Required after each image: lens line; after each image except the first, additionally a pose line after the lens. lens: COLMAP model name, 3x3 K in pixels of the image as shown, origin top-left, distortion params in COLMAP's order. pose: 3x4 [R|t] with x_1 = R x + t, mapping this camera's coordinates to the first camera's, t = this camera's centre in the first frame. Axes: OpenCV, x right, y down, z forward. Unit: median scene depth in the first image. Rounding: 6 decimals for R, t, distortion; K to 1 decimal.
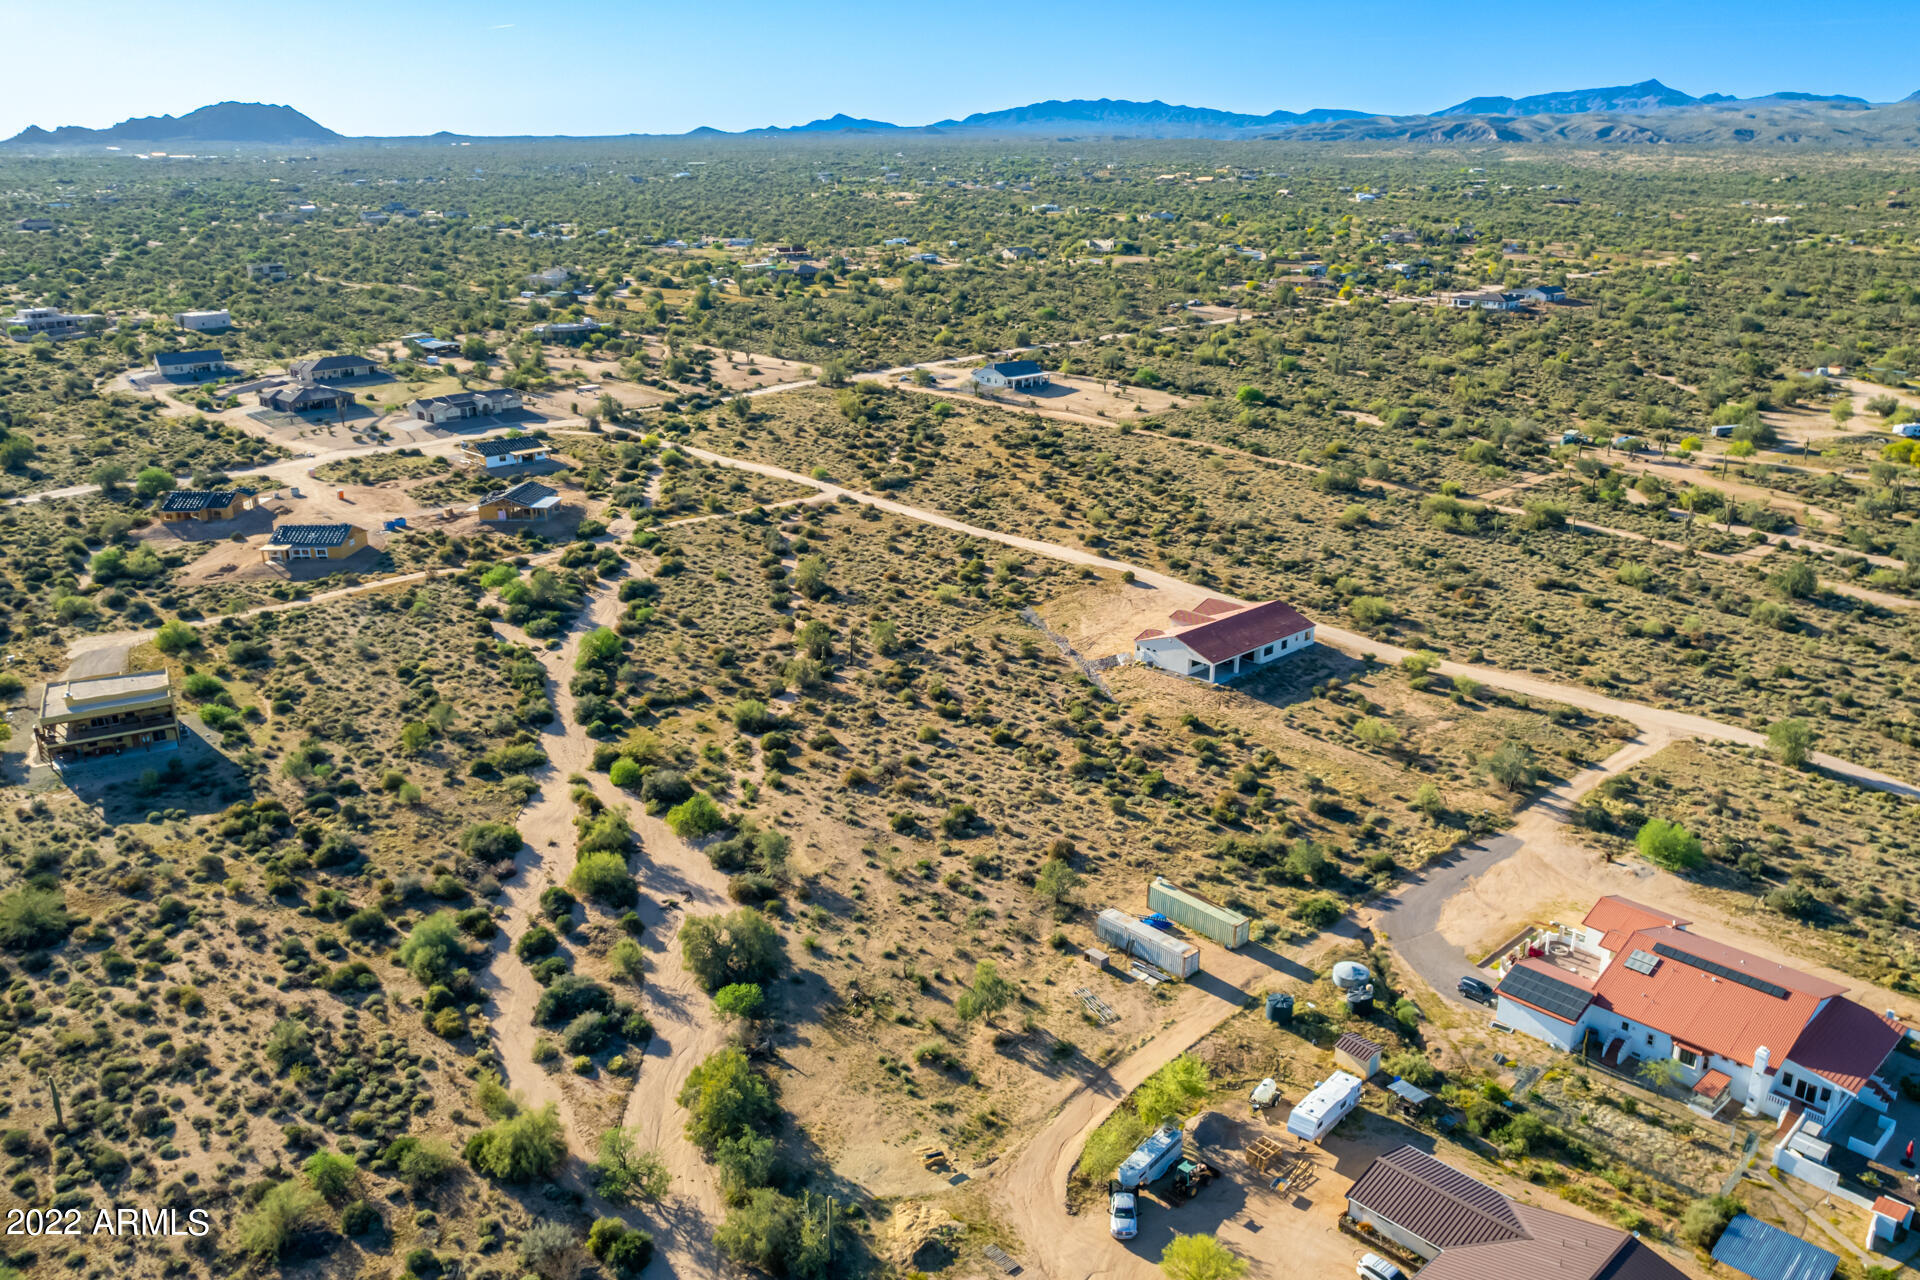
lens RADIAL K [[1453.4, 0, 956.5], [0, 1453.4, 647.1], [0, 0, 1]] dist [-0.070448, 0.056699]
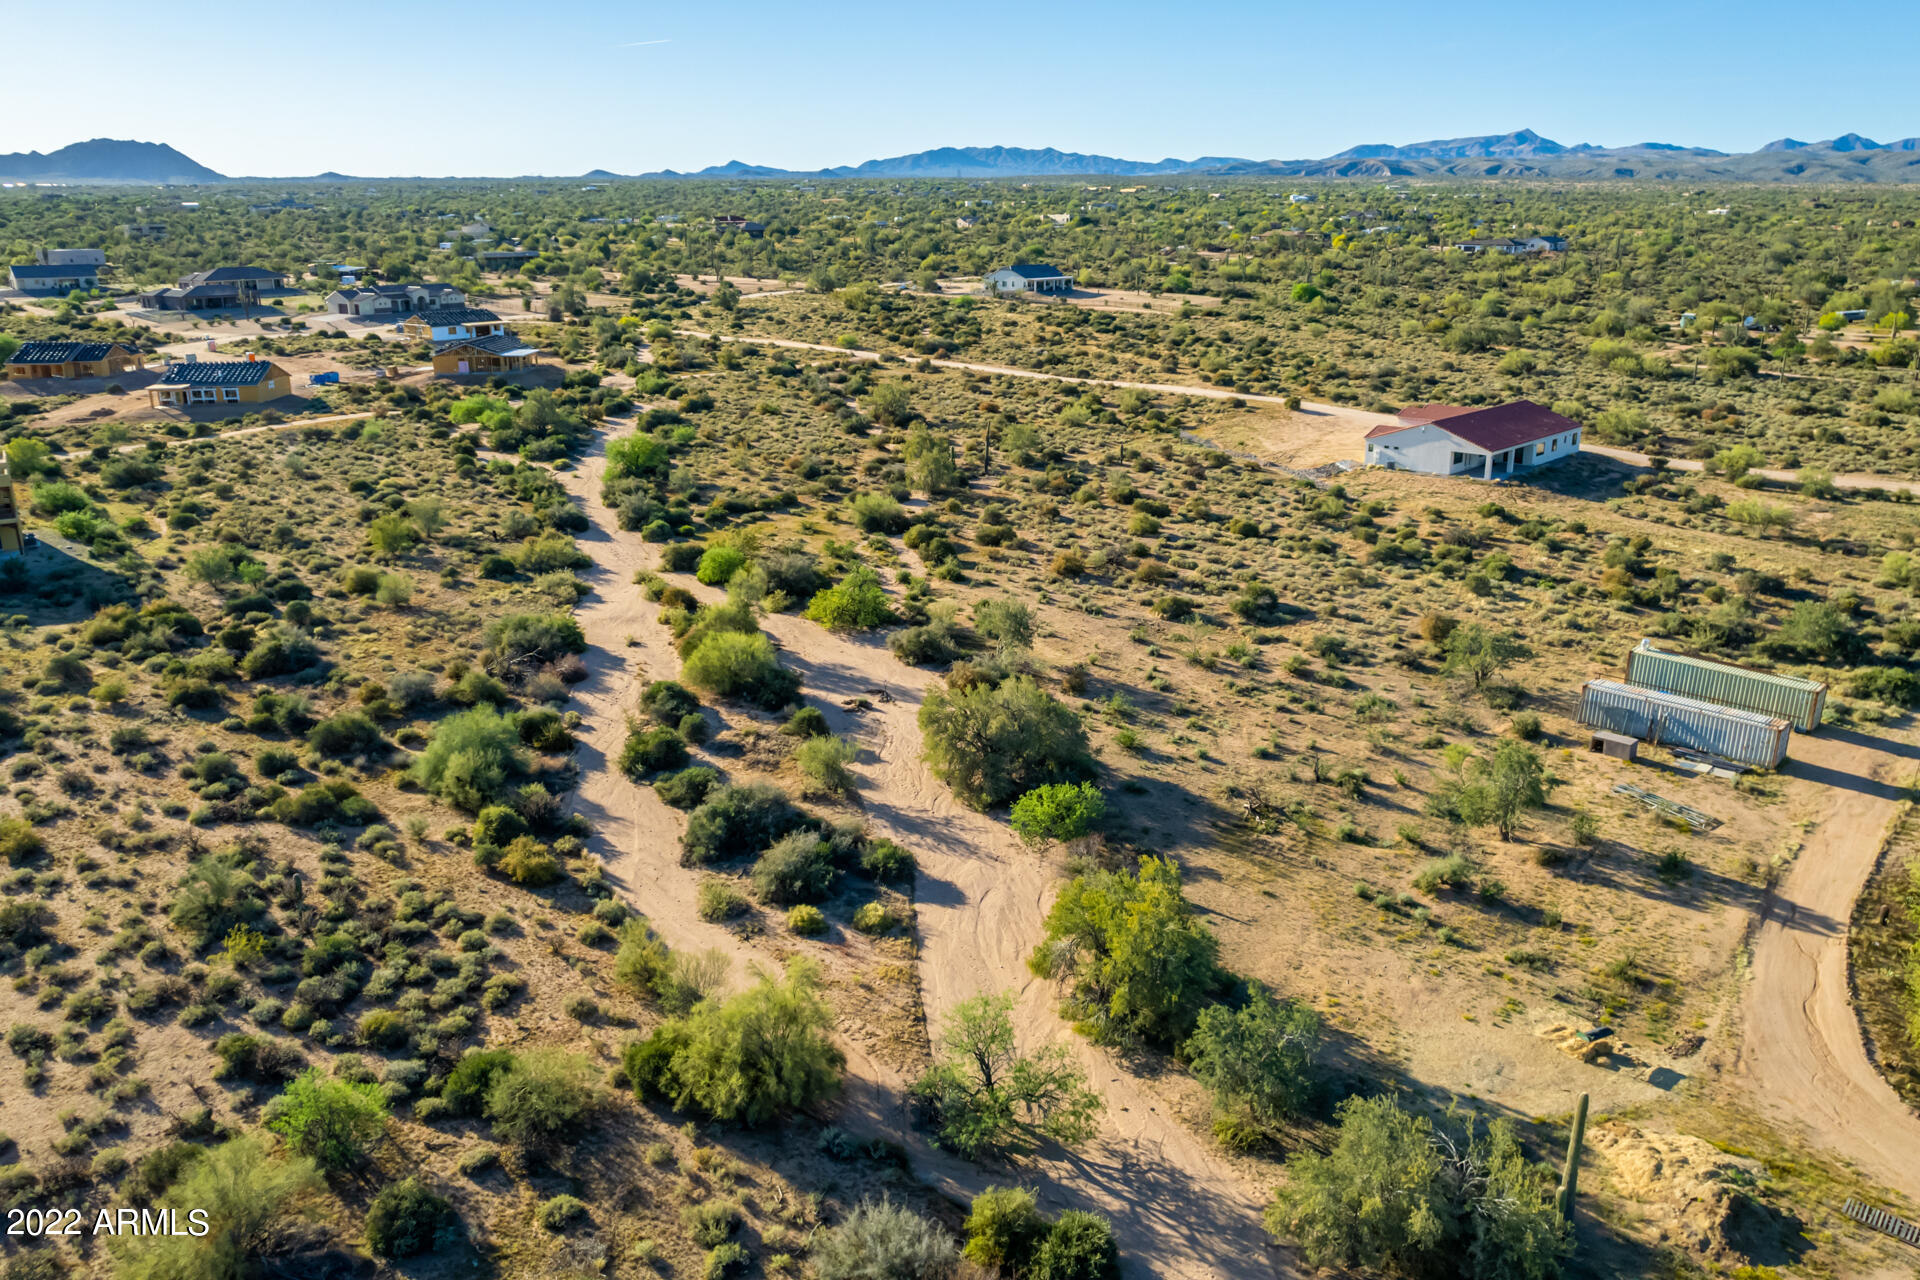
lens RADIAL K [[1453.4, 0, 957.6], [0, 1453.4, 645.4], [0, 0, 1]] dist [-0.070448, 0.056699]
pose [[0.997479, -0.017445, 0.068780, -0.179381], [0.019662, 0.999304, -0.031699, 0.156578], [-0.068179, 0.032972, 0.997128, 0.356315]]
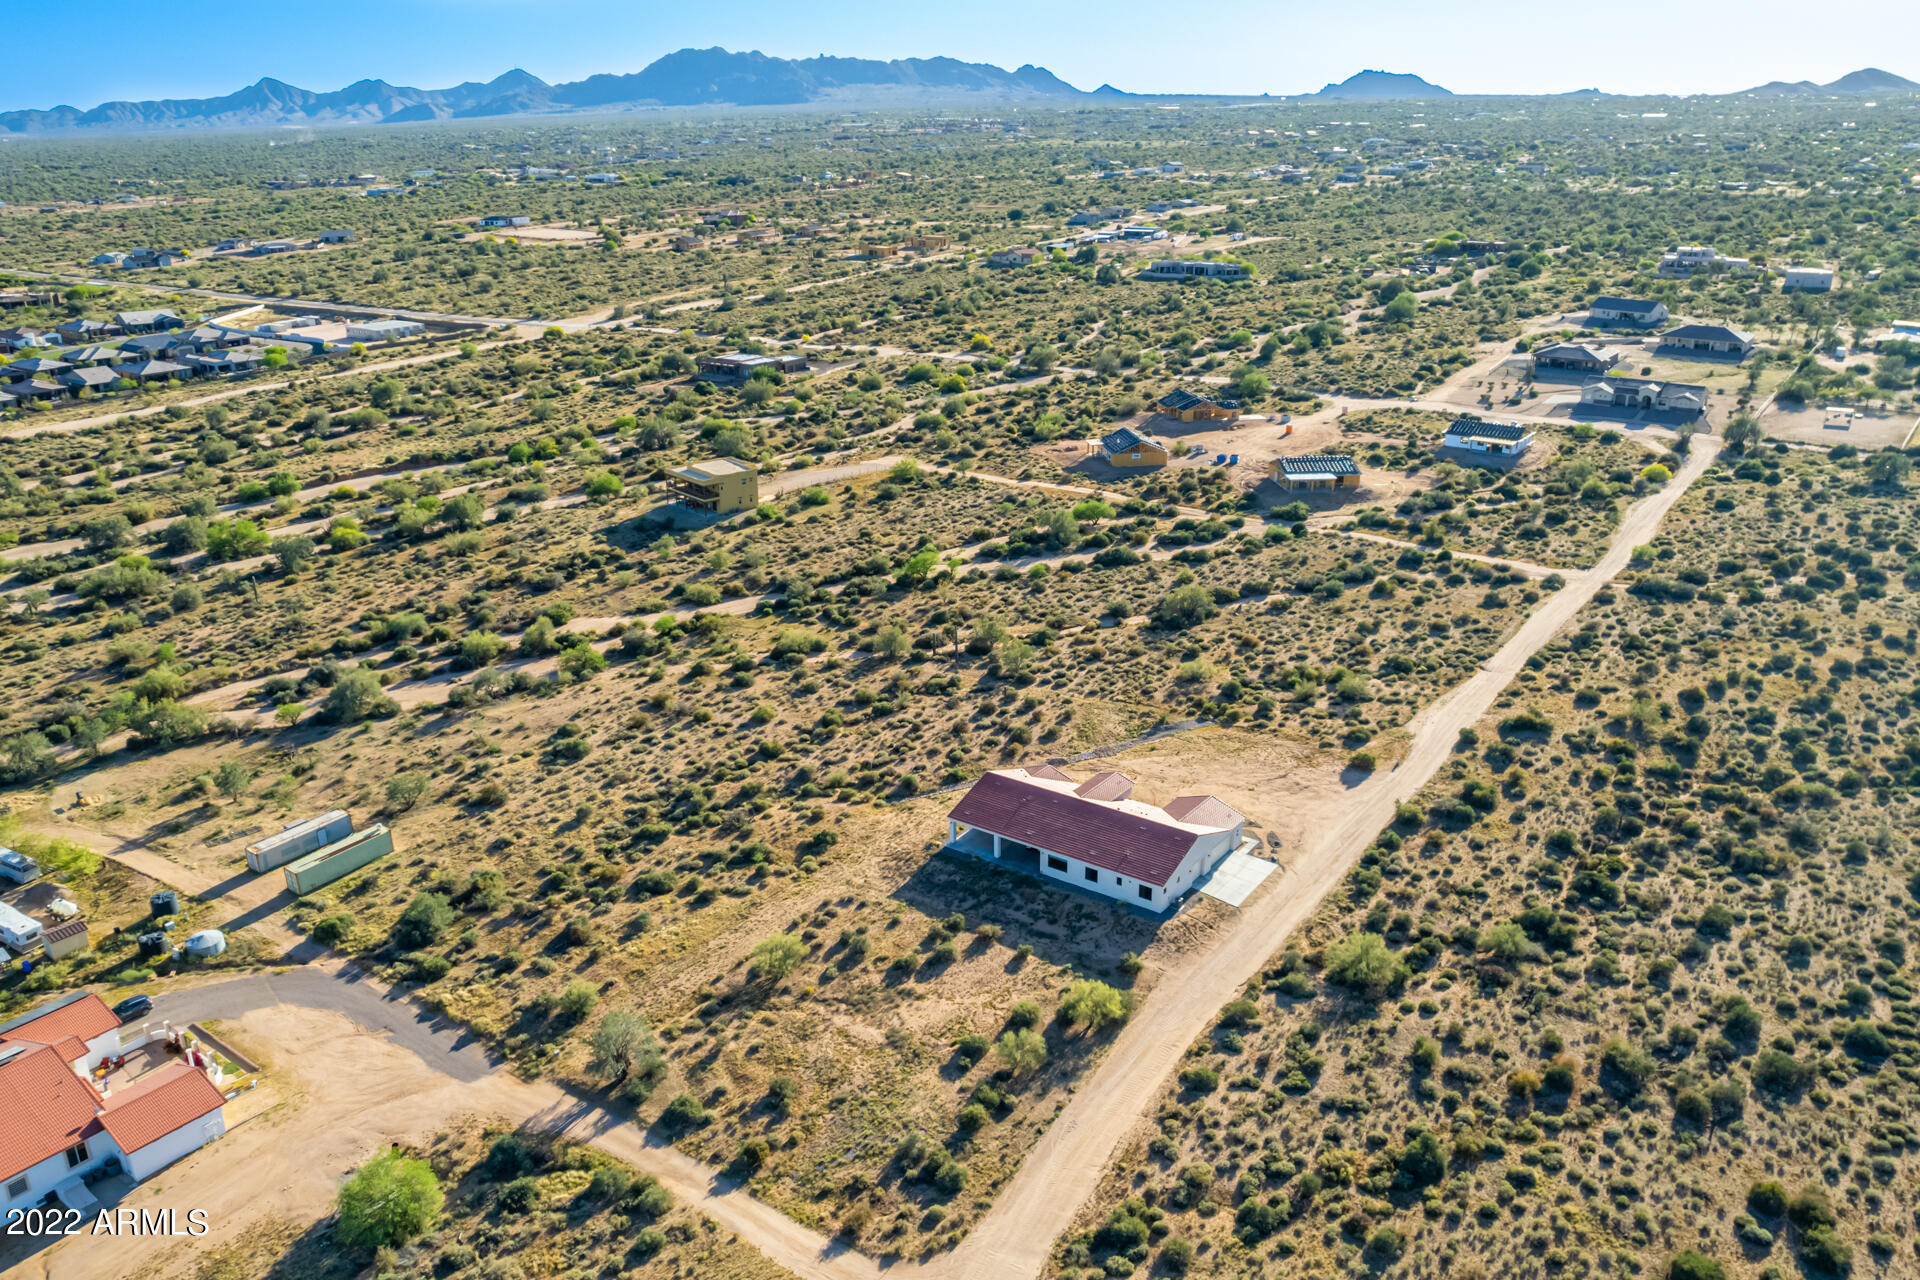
lens RADIAL K [[1453.4, 0, 959.8], [0, 1453.4, 637.0], [0, 0, 1]] dist [-0.070448, 0.056699]
pose [[0.190936, 0.342272, -0.919996, 1.009619], [-0.309020, 0.910544, 0.274621, -0.338024], [0.931692, 0.231863, 0.279624, 0.953984]]
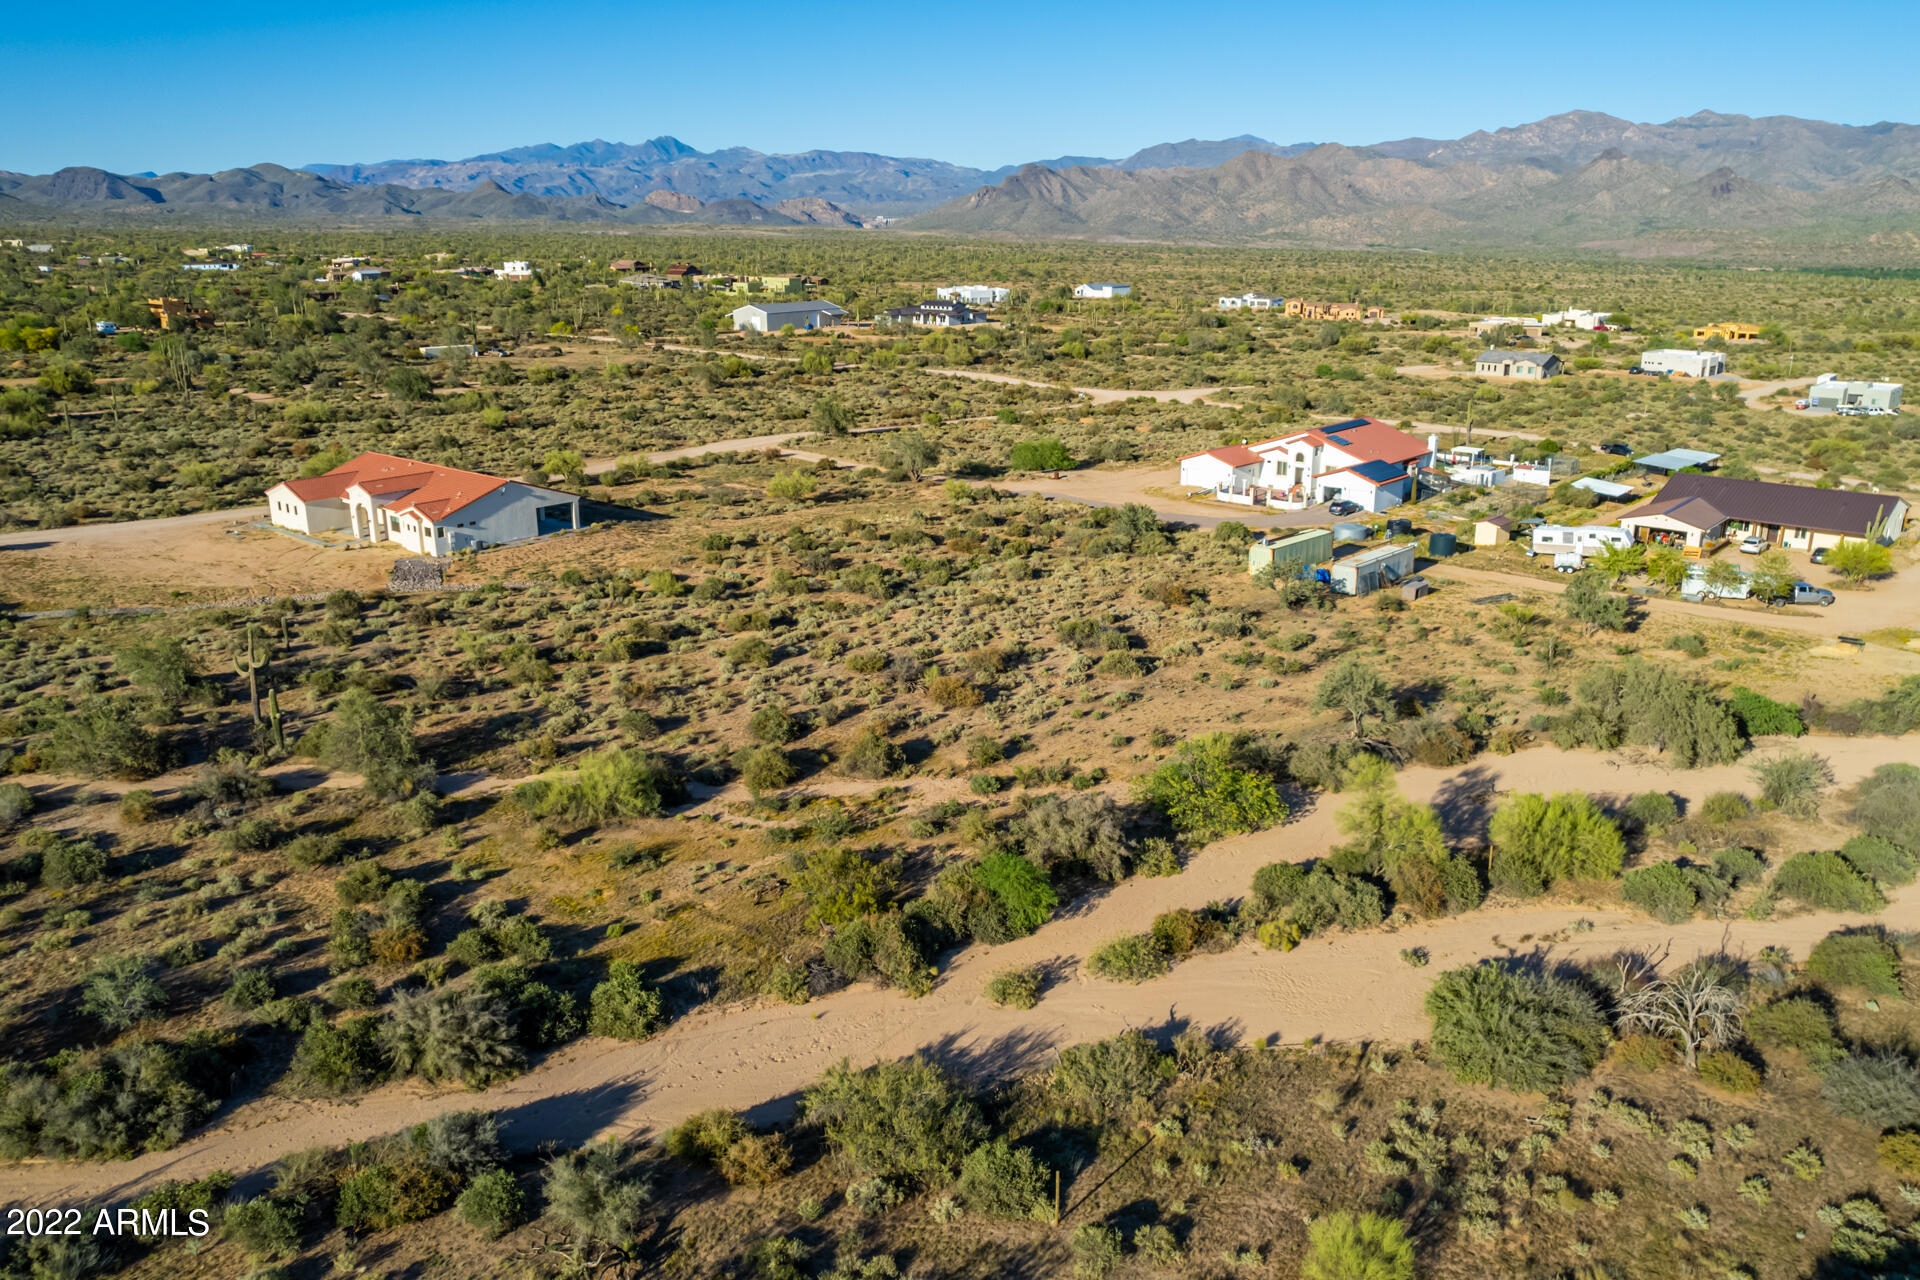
lens RADIAL K [[1453.4, 0, 966.1], [0, 1453.4, 636.6], [0, 0, 1]] dist [-0.070448, 0.056699]
pose [[-0.110860, -0.268639, 0.956840, -0.584099], [0.322394, 0.900989, 0.290311, -0.078798], [-0.940091, 0.340664, -0.013276, 1.065431]]
